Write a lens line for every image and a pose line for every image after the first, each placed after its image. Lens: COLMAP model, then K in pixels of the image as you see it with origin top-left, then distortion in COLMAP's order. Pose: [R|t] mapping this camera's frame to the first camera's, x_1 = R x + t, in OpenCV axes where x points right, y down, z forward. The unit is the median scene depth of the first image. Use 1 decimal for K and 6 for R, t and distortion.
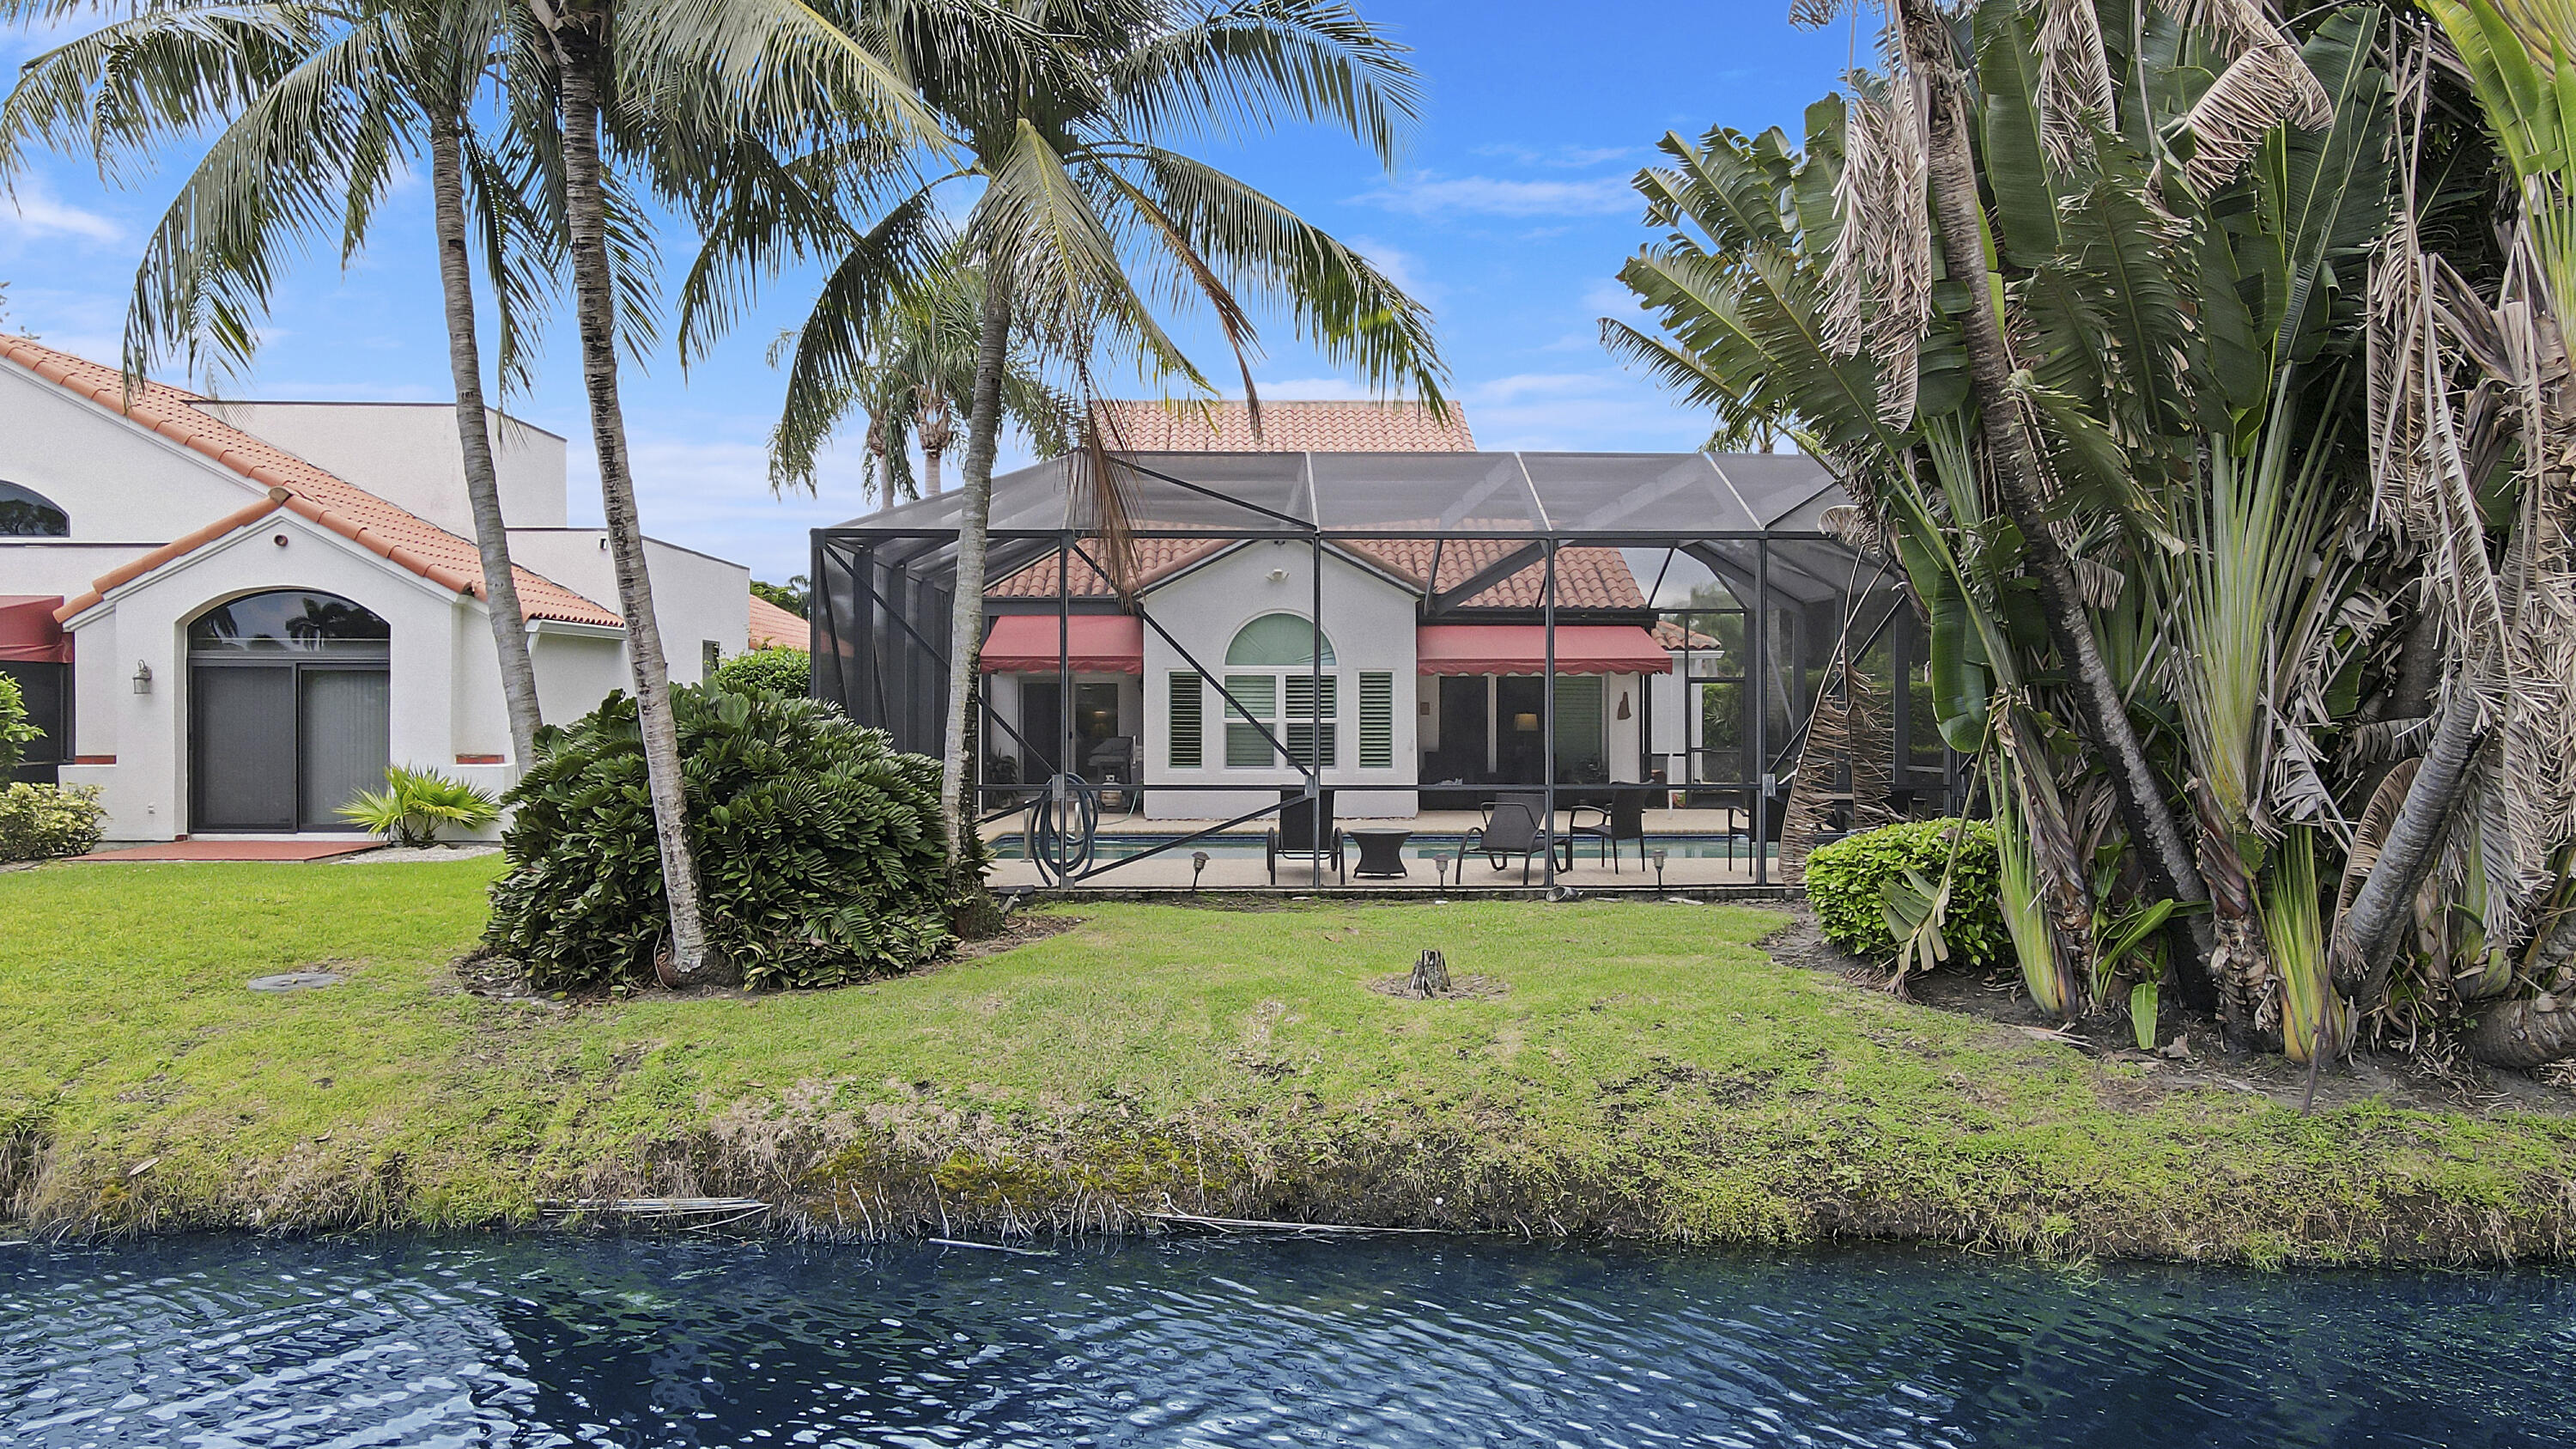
lens RADIAL K [[1933.5, 0, 1288.0], [0, 1933.5, 724.5], [0, 0, 1]] dist [-0.000442, 0.027538]
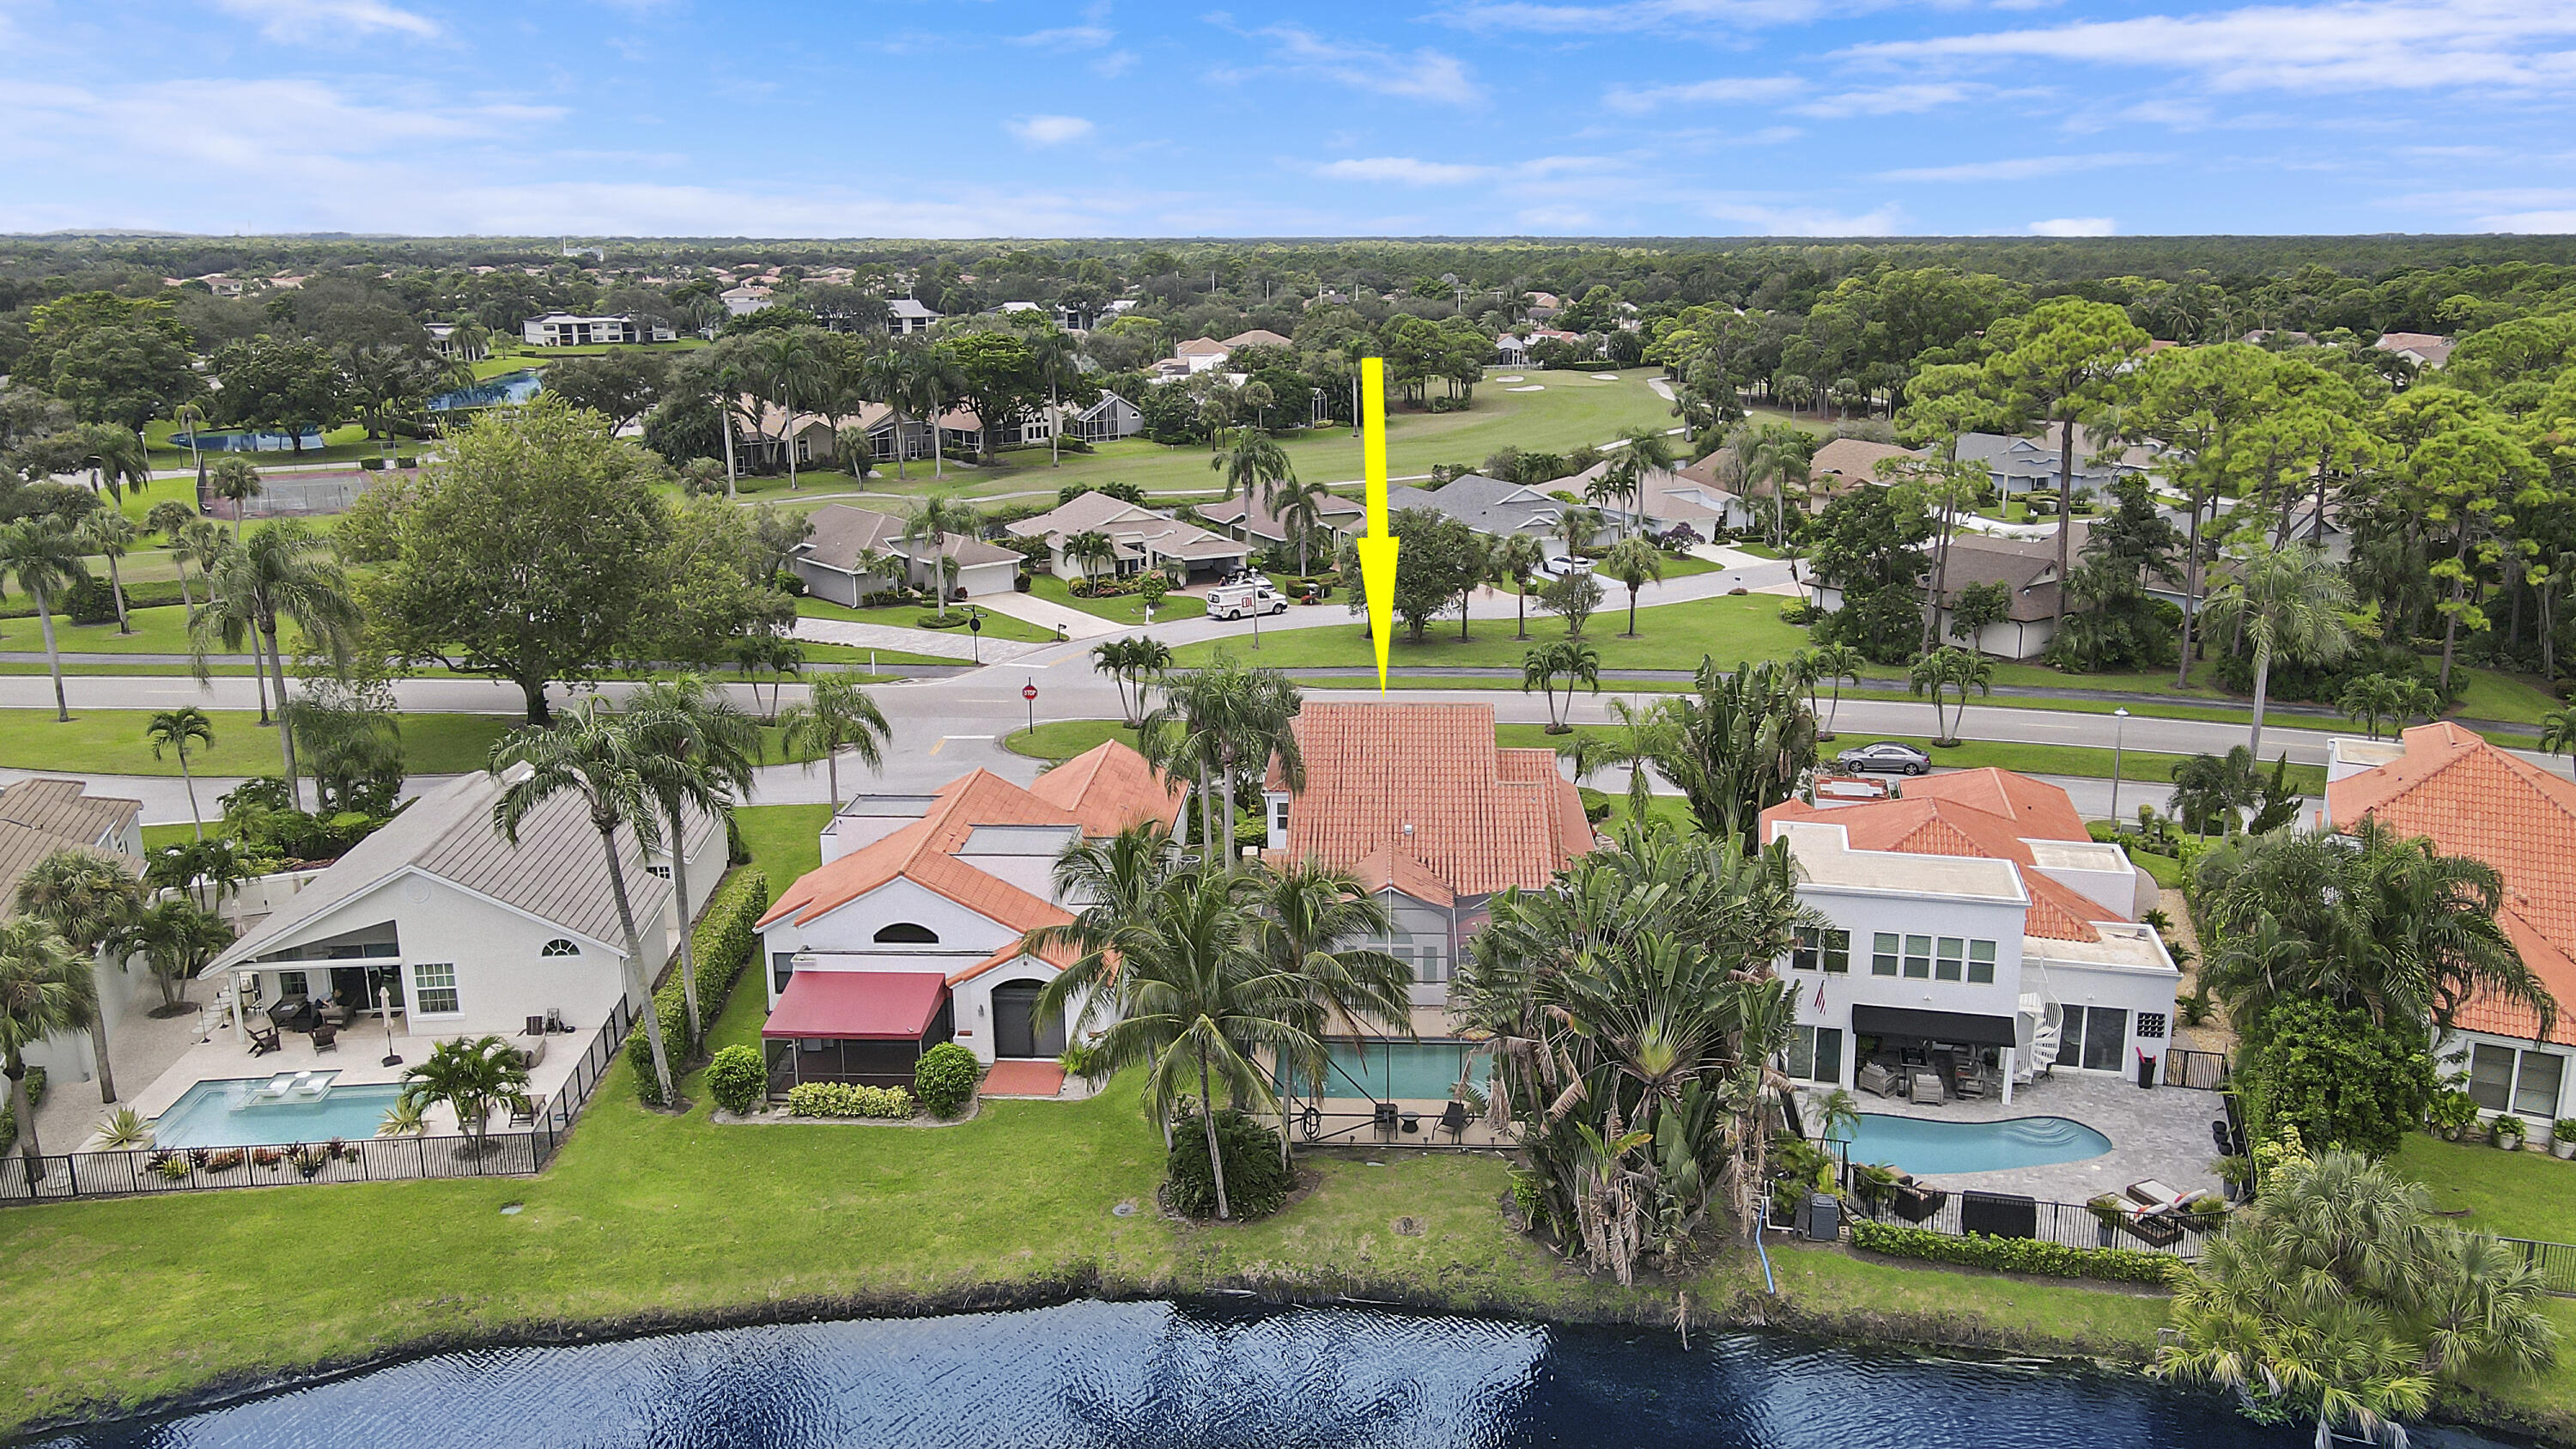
lens RADIAL K [[1933.5, 0, 1288.0], [0, 1933.5, 724.5], [0, 0, 1]] dist [-0.000442, 0.027538]
pose [[0.995698, 0.007320, -0.092365, 0.214586], [0.014800, 0.971511, 0.236532, -2.063097], [0.091465, -0.236882, 0.967224, -2.999453]]
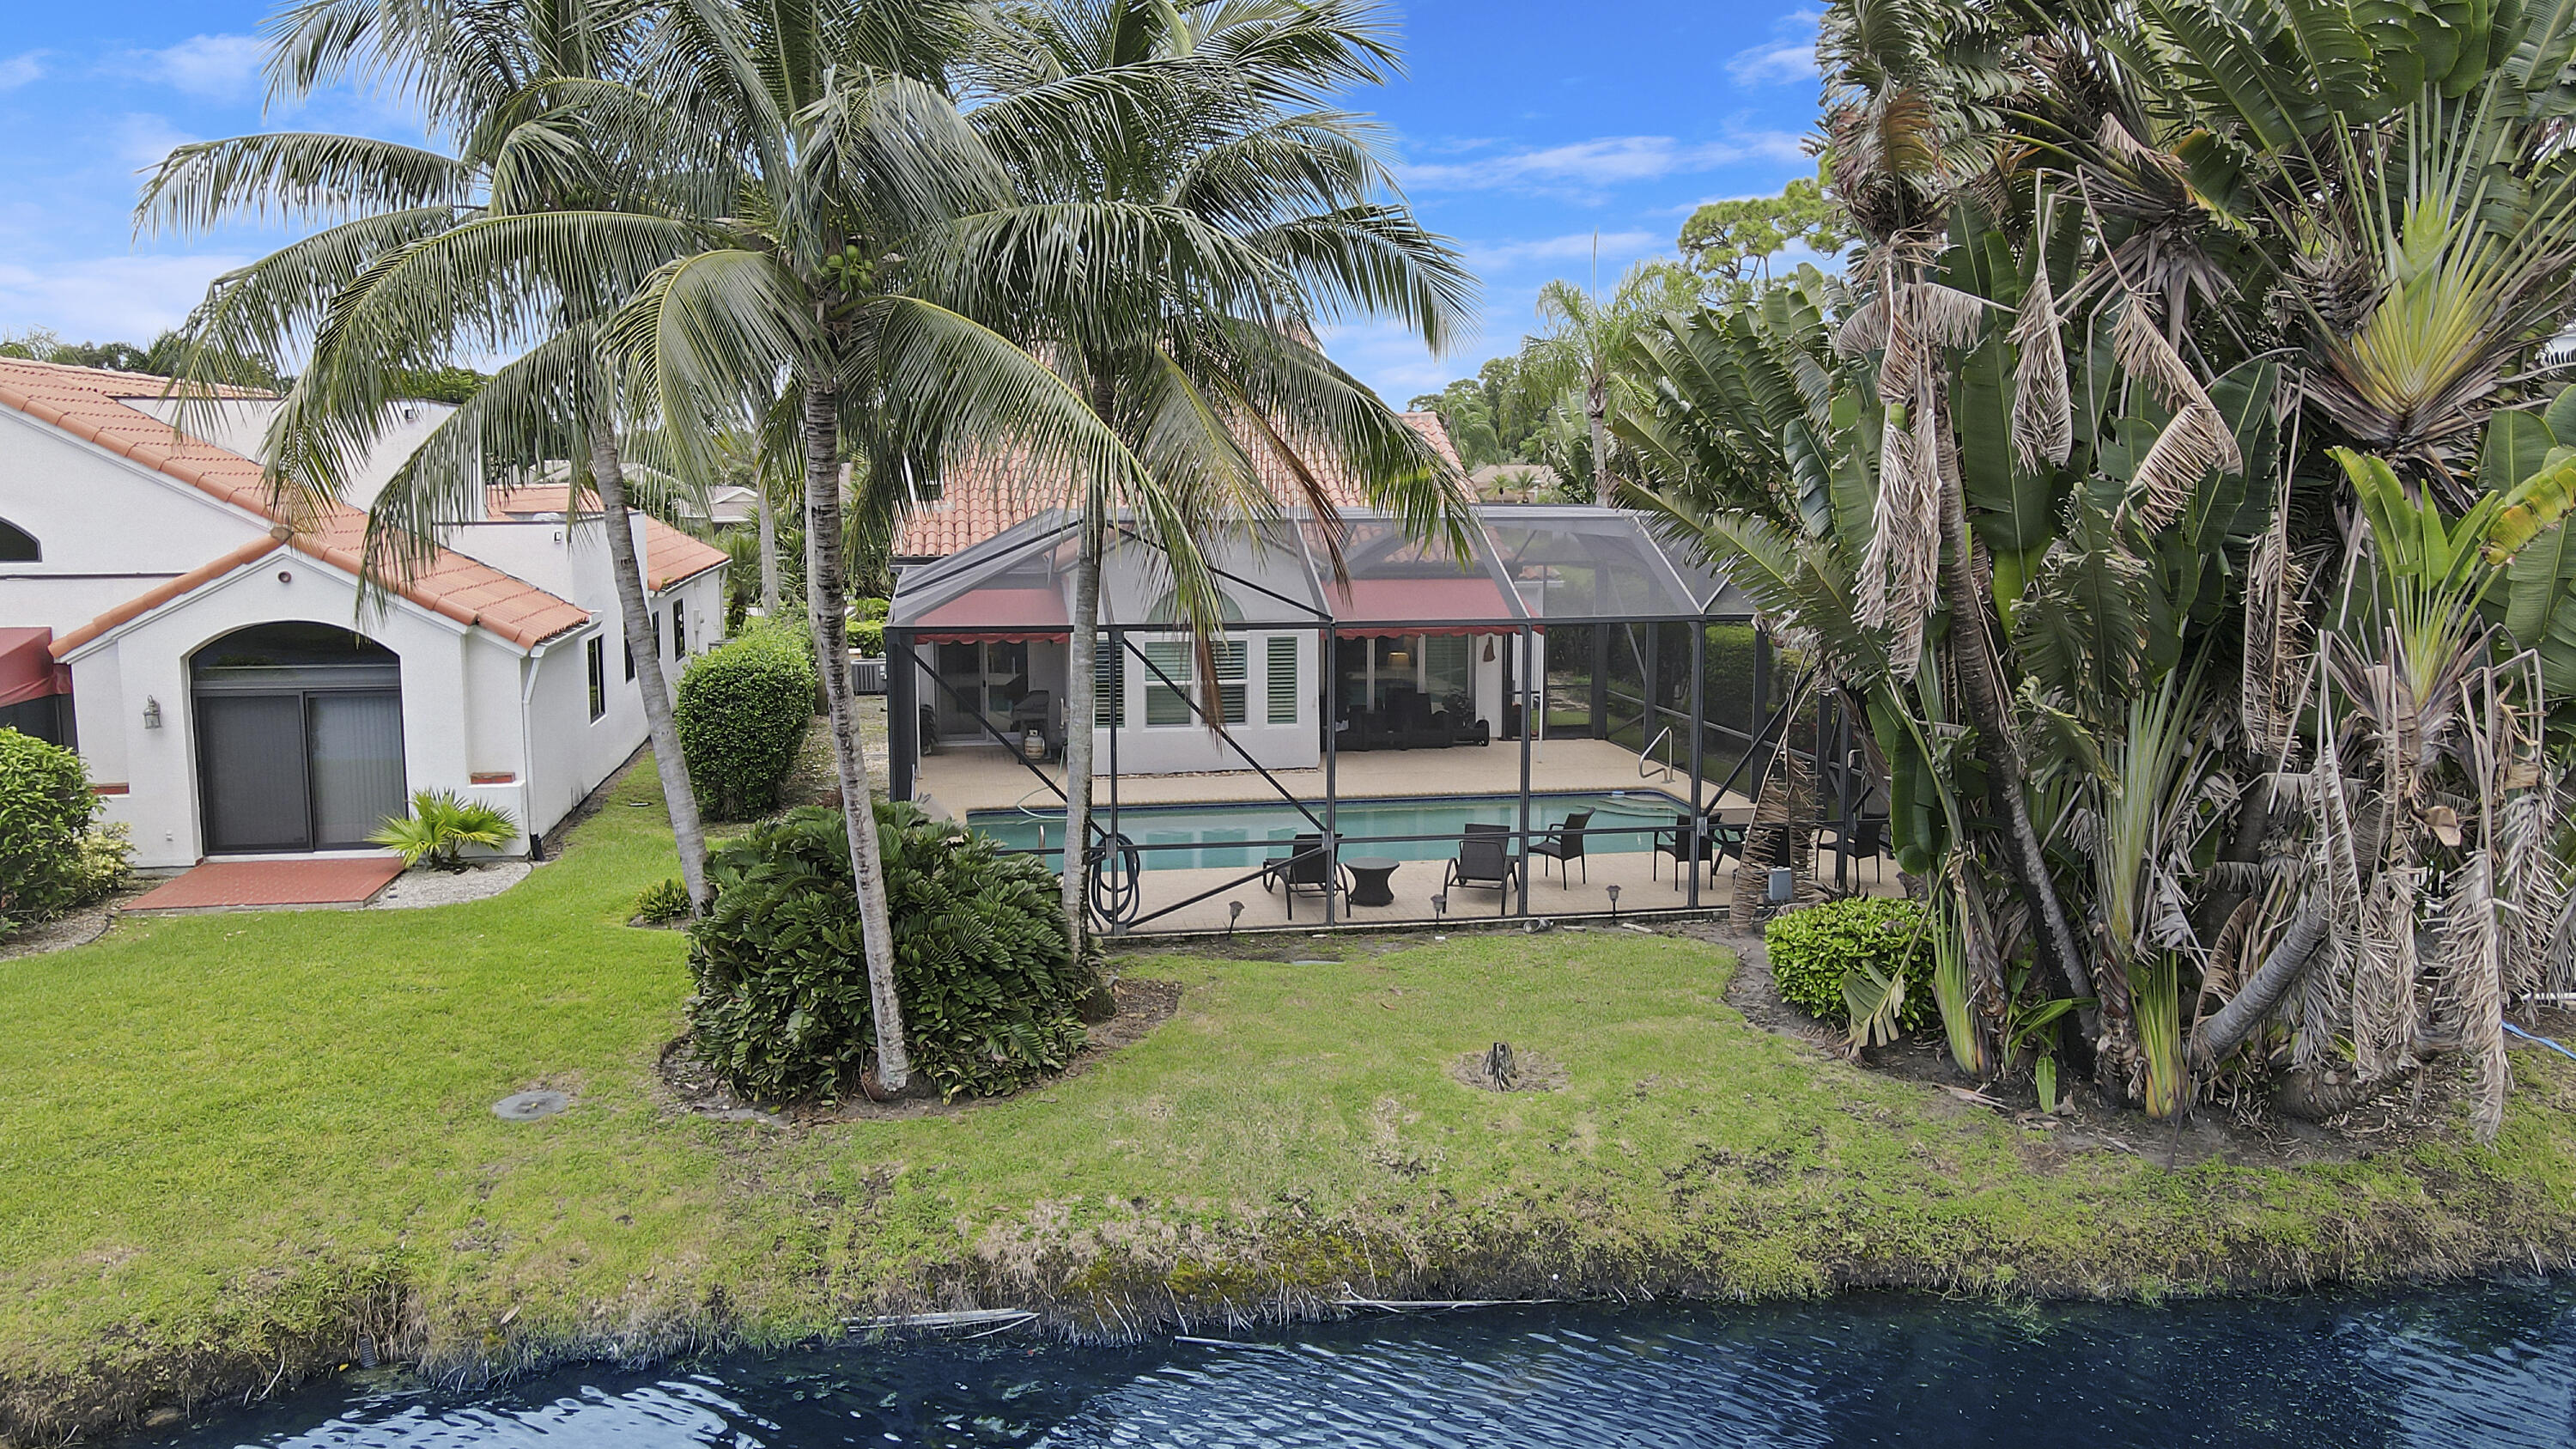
lens RADIAL K [[1933.5, 0, 1288.0], [0, 1933.5, 724.5], [0, 0, 1]] dist [-0.000442, 0.027538]
pose [[0.988990, -0.021546, 0.146404, -0.268719], [0.003094, 0.992138, 0.125110, -0.272411], [-0.147948, -0.123279, 0.981282, -0.196172]]
